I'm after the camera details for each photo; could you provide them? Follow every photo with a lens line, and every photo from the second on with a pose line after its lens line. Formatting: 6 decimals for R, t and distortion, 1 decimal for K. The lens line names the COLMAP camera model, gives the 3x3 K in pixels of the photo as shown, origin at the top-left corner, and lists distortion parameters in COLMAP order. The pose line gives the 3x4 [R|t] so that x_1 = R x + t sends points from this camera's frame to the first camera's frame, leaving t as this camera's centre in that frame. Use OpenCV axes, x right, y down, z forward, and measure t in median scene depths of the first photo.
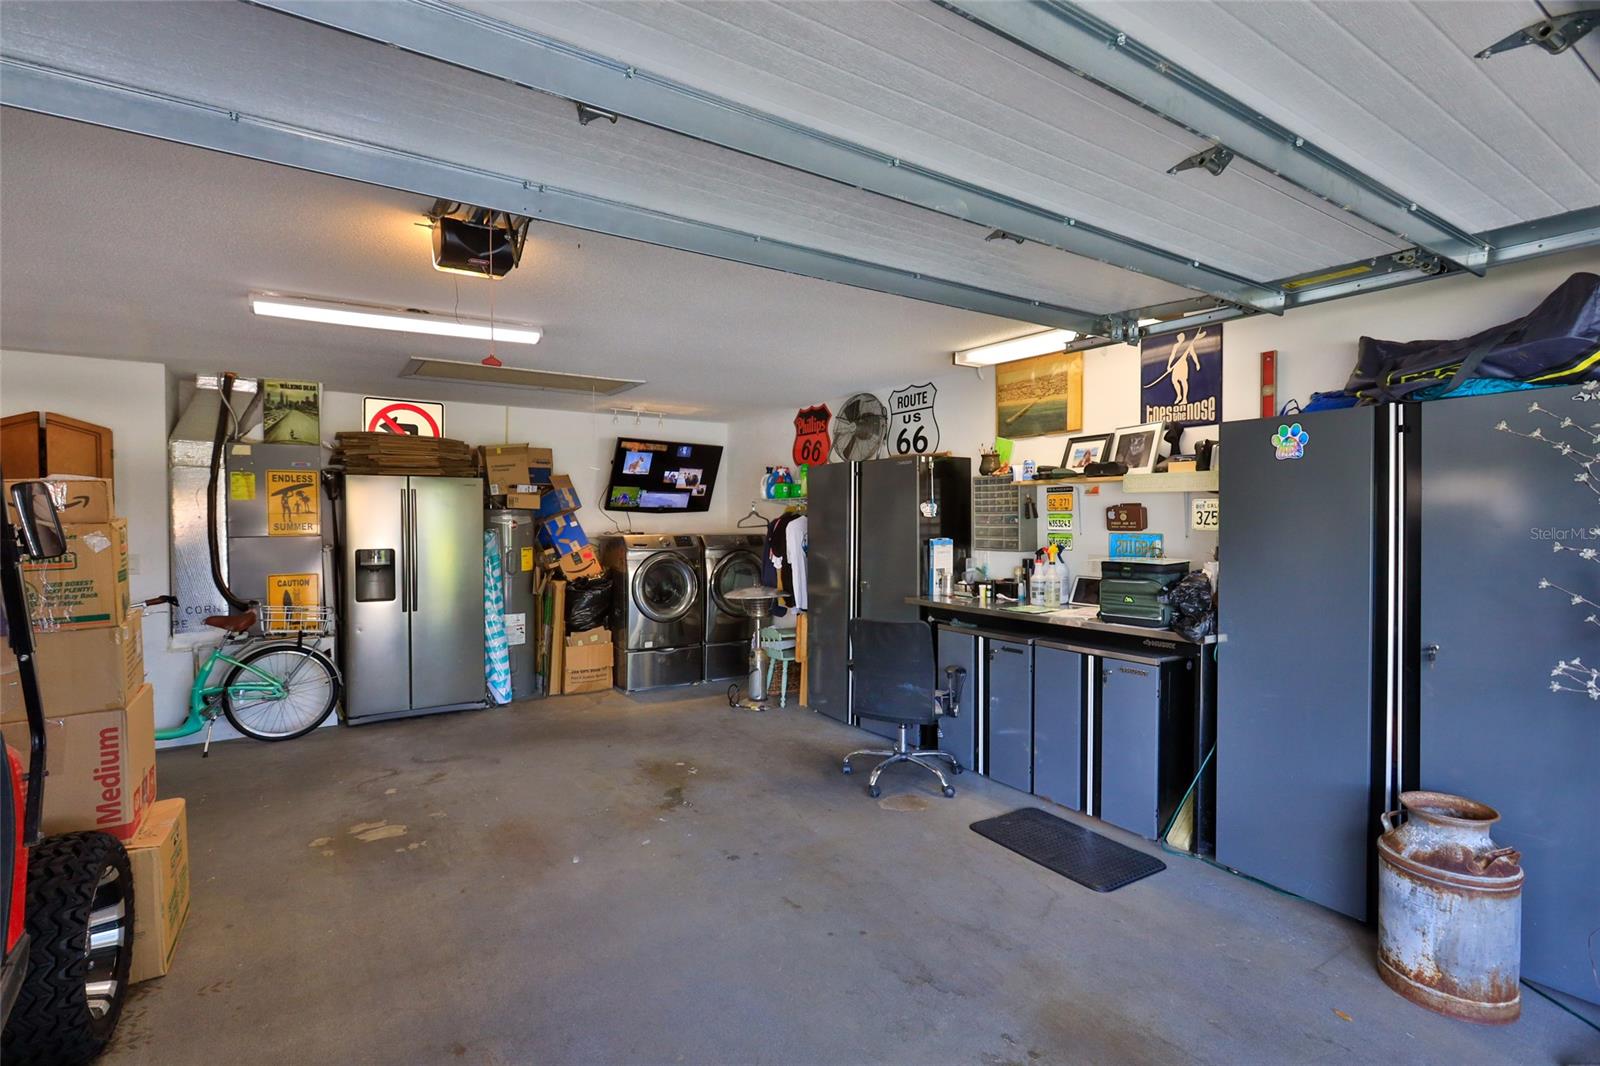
lens RADIAL K [[743.4, 0, 790.0], [0, 743.4, 527.8], [0, 0, 1]] dist [-0.009495, 0.003583]
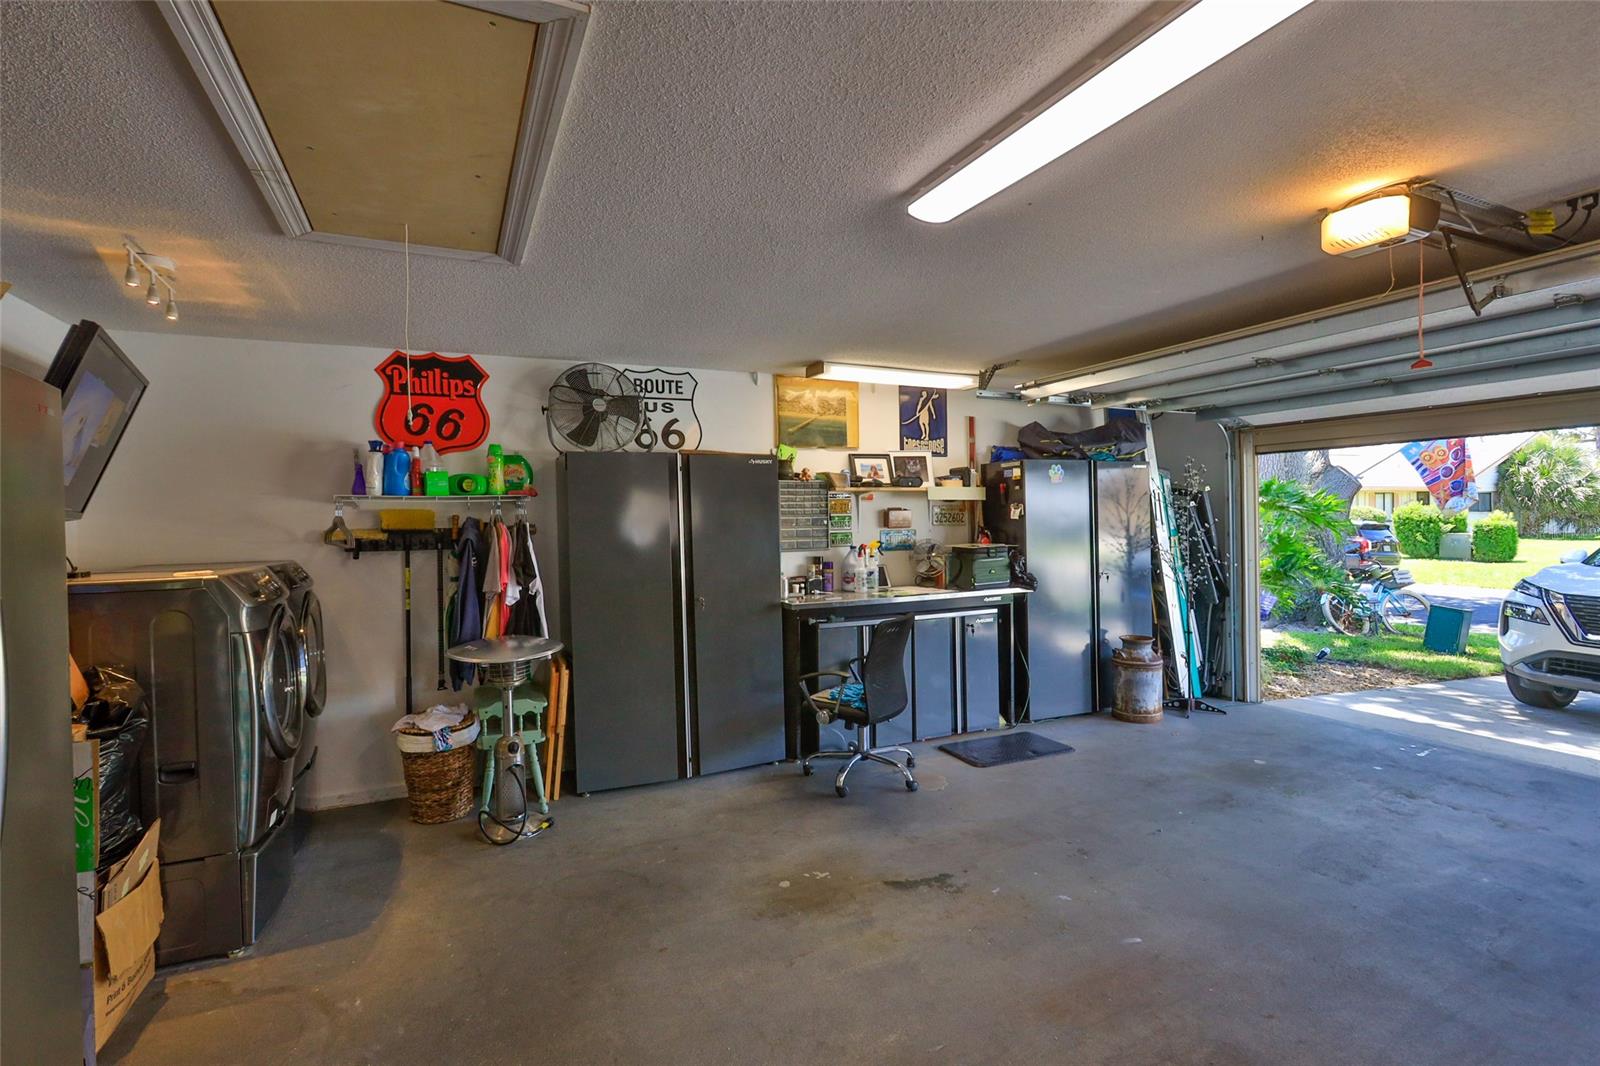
lens RADIAL K [[743.4, 0, 785.4], [0, 743.4, 529.4], [0, 0, 1]] dist [-0.009495, 0.003583]
pose [[0.157825, -0.015950, 0.987338, -0.810930], [0.032573, 0.999410, 0.010938, -0.013137], [-0.986930, 0.030434, 0.158252, 0.881051]]
